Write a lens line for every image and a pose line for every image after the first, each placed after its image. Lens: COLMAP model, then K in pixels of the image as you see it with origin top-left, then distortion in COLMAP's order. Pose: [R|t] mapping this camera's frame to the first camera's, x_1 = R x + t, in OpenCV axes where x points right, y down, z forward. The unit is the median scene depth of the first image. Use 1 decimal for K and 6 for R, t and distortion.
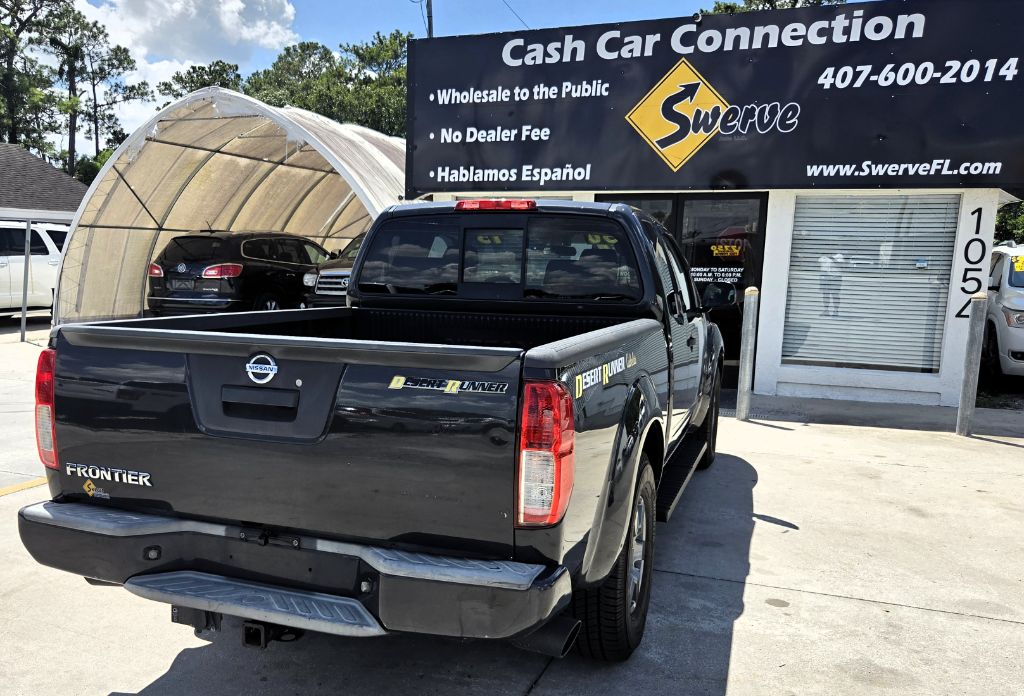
lens RADIAL K [[843.0, 0, 467.6], [0, 843.0, 403.2], [0, 0, 1]] dist [0.050951, -0.042894]
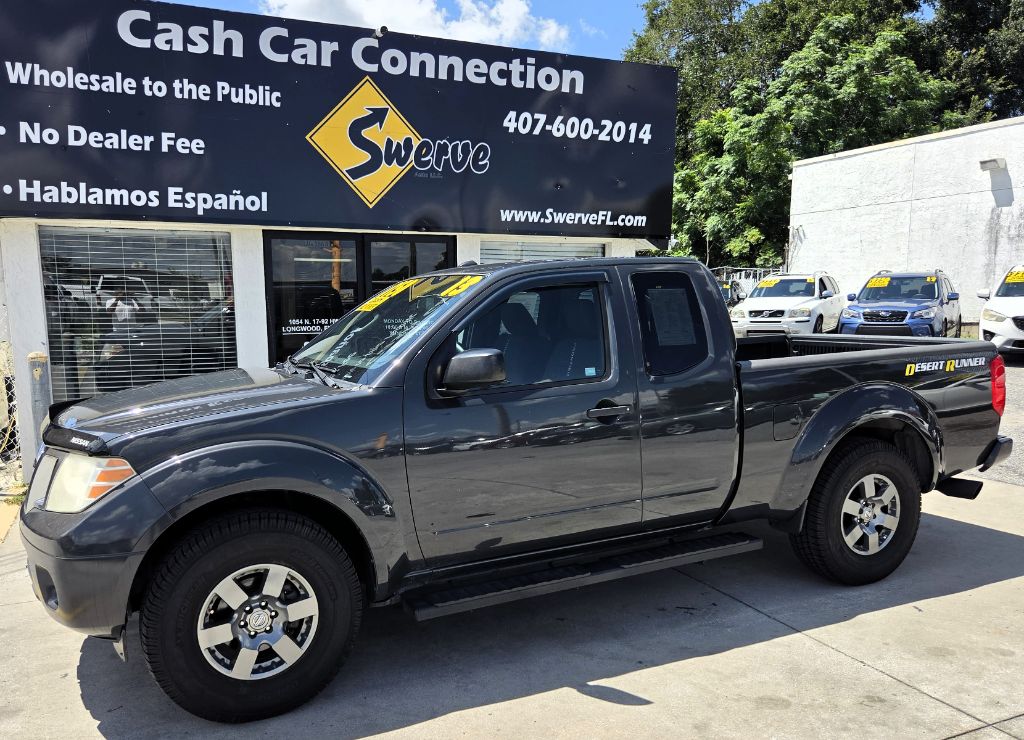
lens RADIAL K [[826.9, 0, 480.6], [0, 826.9, 401.5], [0, 0, 1]] dist [0.054761, -0.041774]
pose [[0.709340, -0.108870, 0.696409, -0.279864], [0.144421, 0.989487, 0.007584, -0.072055], [-0.689913, 0.095196, 0.717606, 0.348437]]
